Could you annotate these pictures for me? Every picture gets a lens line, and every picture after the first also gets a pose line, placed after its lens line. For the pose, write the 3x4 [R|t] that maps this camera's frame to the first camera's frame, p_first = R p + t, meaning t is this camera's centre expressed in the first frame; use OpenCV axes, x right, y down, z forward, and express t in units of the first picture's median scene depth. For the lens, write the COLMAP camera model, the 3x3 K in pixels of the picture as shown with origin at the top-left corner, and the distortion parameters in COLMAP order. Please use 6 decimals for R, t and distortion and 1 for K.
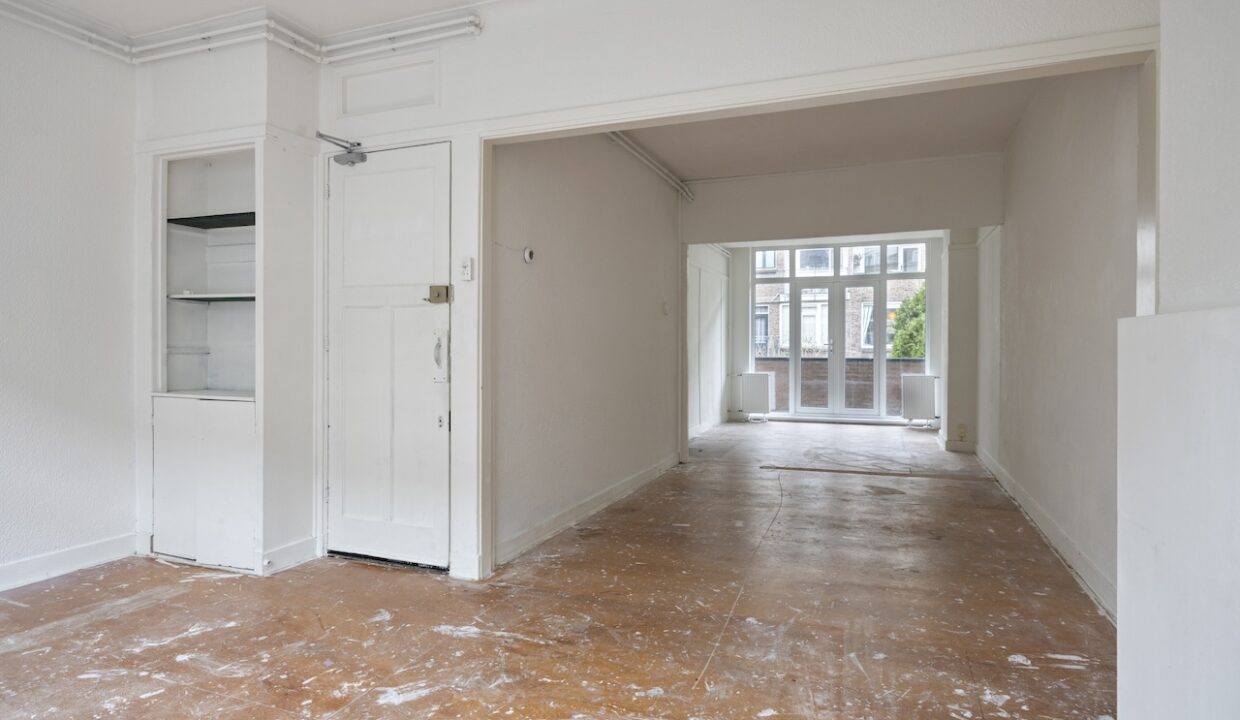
lens RADIAL K [[682.6, 0, 615.9], [0, 682.6, 355.7], [0, 0, 1]] dist [-0.010509, -0.000212]
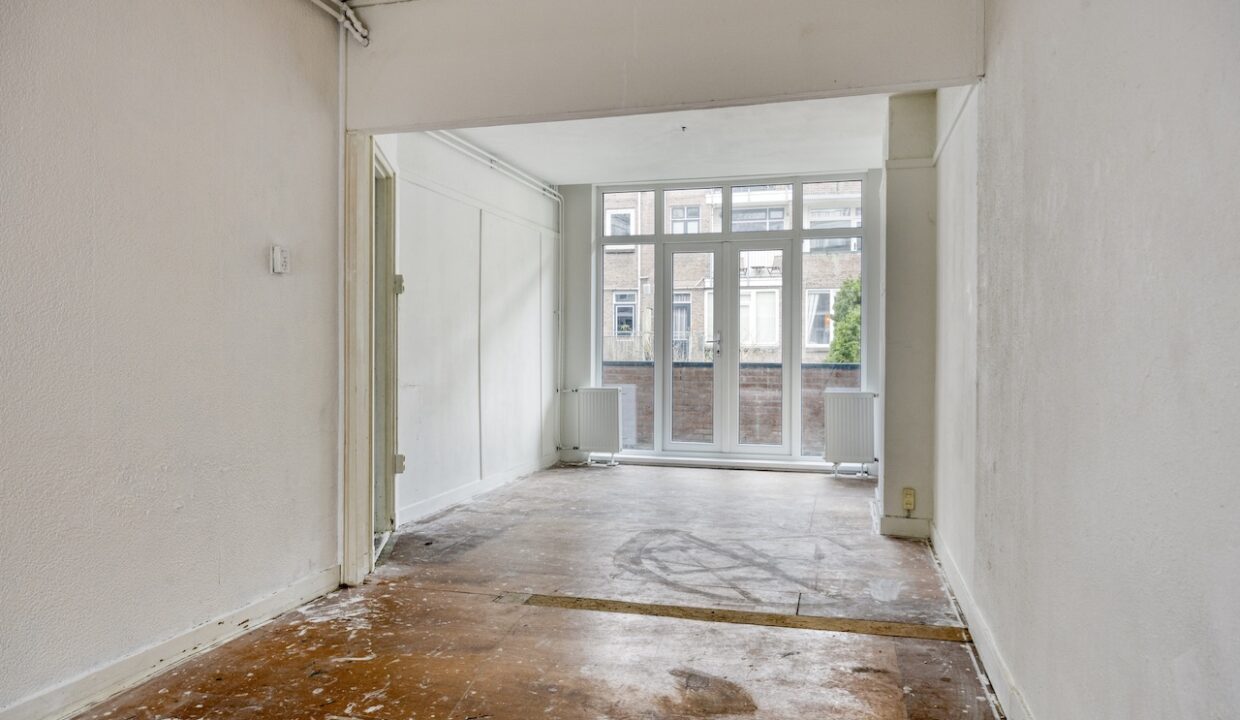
lens RADIAL K [[818.3, 0, 621.6], [0, 818.3, 358.9], [0, 0, 1]] dist [0.001558, 0.000234]
pose [[0.994059, 0.000592, 0.108845, 0.347794], [-0.000977, 0.999993, 0.003483, -0.007370], [-0.108843, -0.003568, 0.994053, 0.623407]]
